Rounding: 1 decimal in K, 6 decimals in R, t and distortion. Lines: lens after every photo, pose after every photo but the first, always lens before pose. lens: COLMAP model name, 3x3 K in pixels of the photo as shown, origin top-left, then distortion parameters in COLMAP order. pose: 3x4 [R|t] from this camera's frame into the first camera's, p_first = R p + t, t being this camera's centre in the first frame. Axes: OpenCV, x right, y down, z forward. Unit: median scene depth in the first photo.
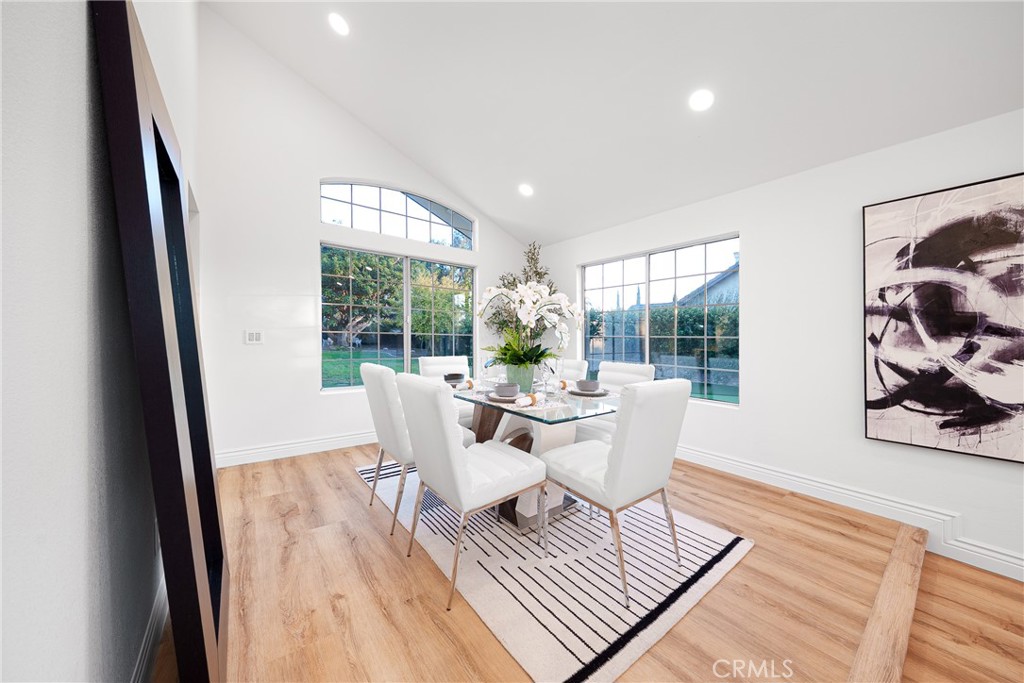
lens RADIAL K [[349.4, 0, 512.0], [0, 349.4, 341.5], [0, 0, 1]] dist [-0.000502, -0.000084]
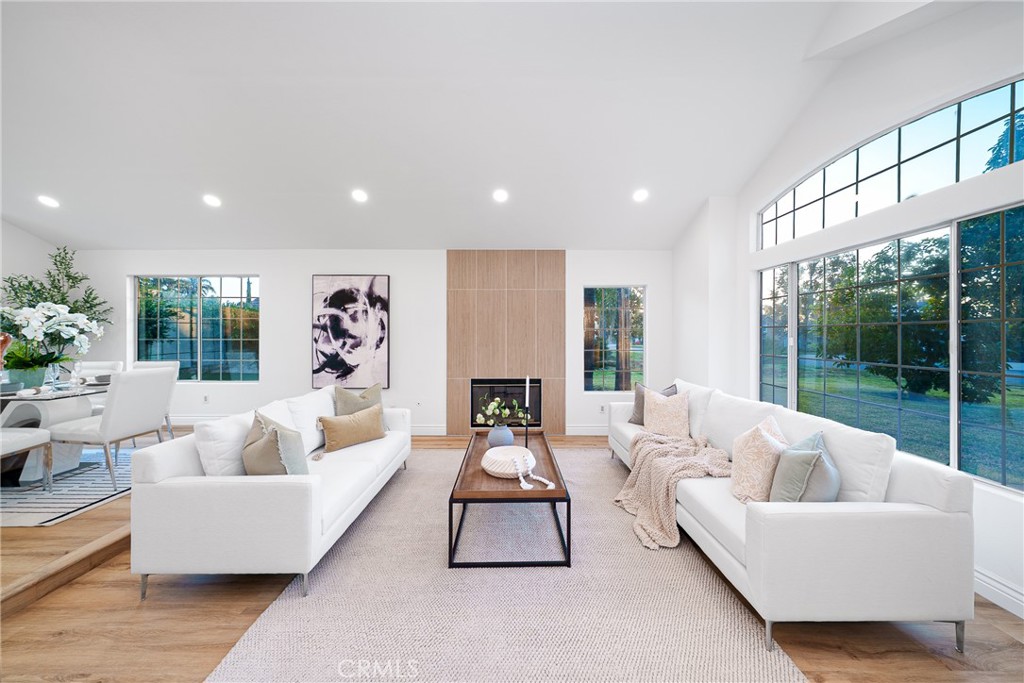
lens RADIAL K [[355.3, 0, 513.6], [0, 355.3, 324.5], [0, 0, 1]] dist [0.000539, 0.000137]
pose [[0.610028, 0.003091, 0.792374, 0.080943], [0.013951, 0.999795, -0.014641, -0.054703], [-0.792257, 0.019986, 0.609860, -1.286608]]
